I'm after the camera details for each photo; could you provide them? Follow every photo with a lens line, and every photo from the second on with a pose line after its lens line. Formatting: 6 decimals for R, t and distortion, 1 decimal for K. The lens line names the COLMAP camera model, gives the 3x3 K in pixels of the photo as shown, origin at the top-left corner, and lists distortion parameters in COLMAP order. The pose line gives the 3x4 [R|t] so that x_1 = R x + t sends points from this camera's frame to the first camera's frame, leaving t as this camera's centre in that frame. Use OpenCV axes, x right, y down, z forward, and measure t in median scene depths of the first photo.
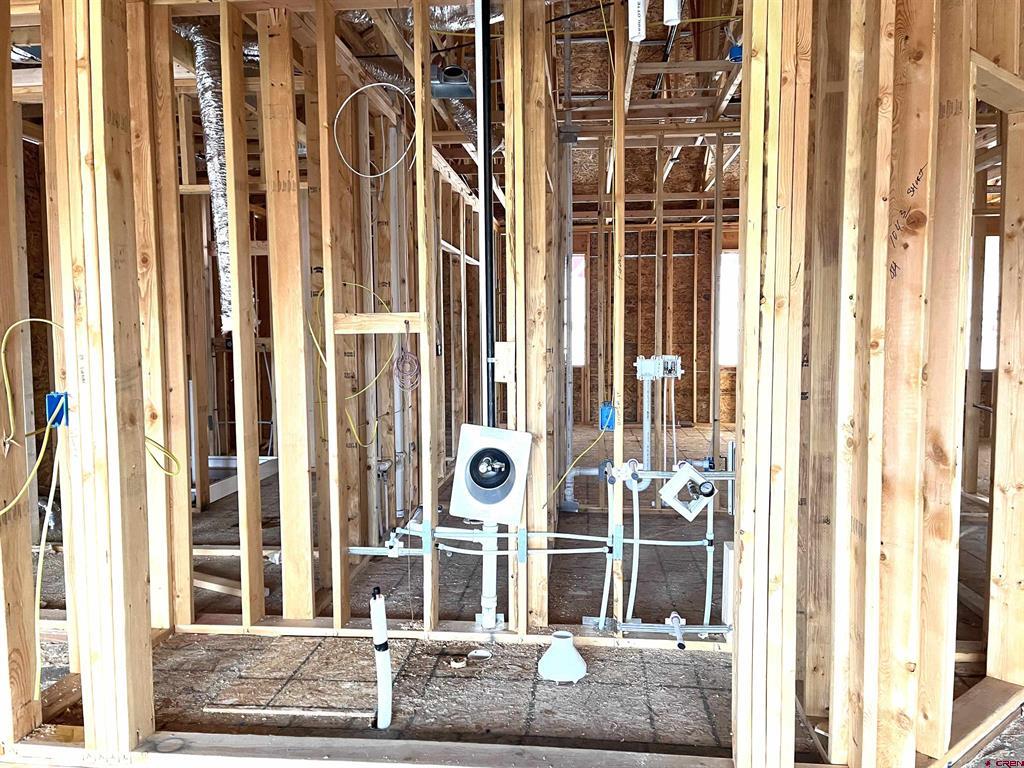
lens RADIAL K [[758.6, 0, 512.1], [0, 758.6, 383.0], [0, 0, 1]] dist [0.030040, -0.003673]
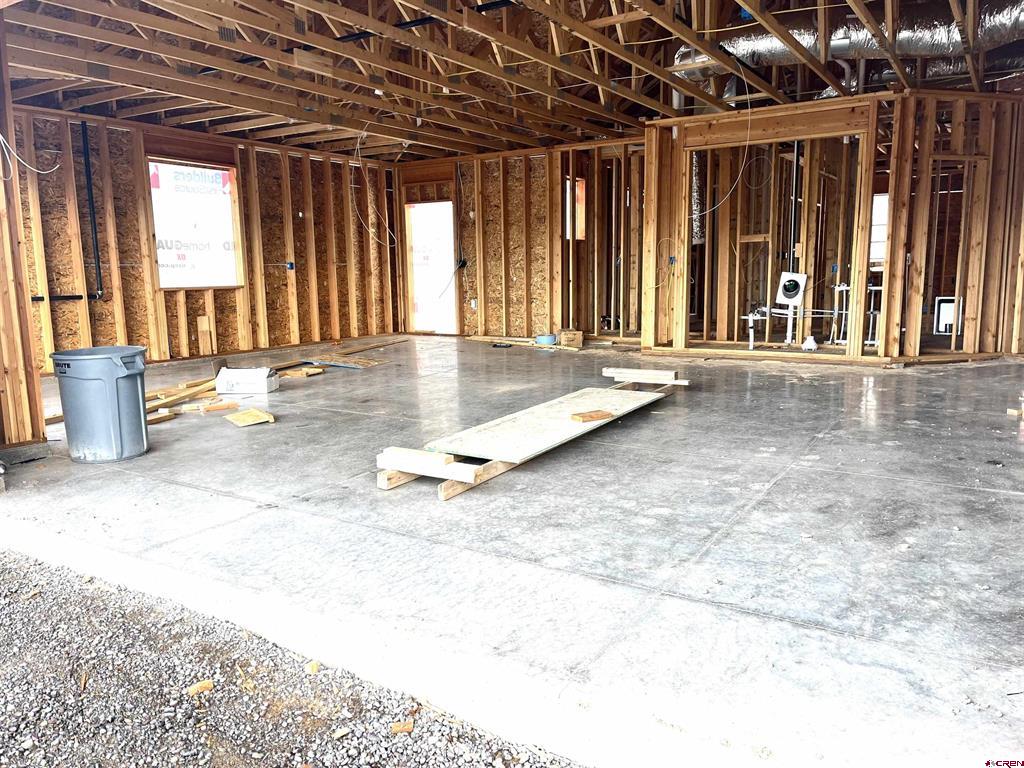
lens RADIAL K [[758.6, 0, 514.0], [0, 758.6, 381.1], [0, 0, 1]] dist [0.030040, -0.003673]
pose [[0.890132, 0.066714, -0.450794, 0.363671], [-0.026299, 0.995097, 0.095338, 0.218410], [0.454944, -0.073008, 0.887522, -2.110518]]
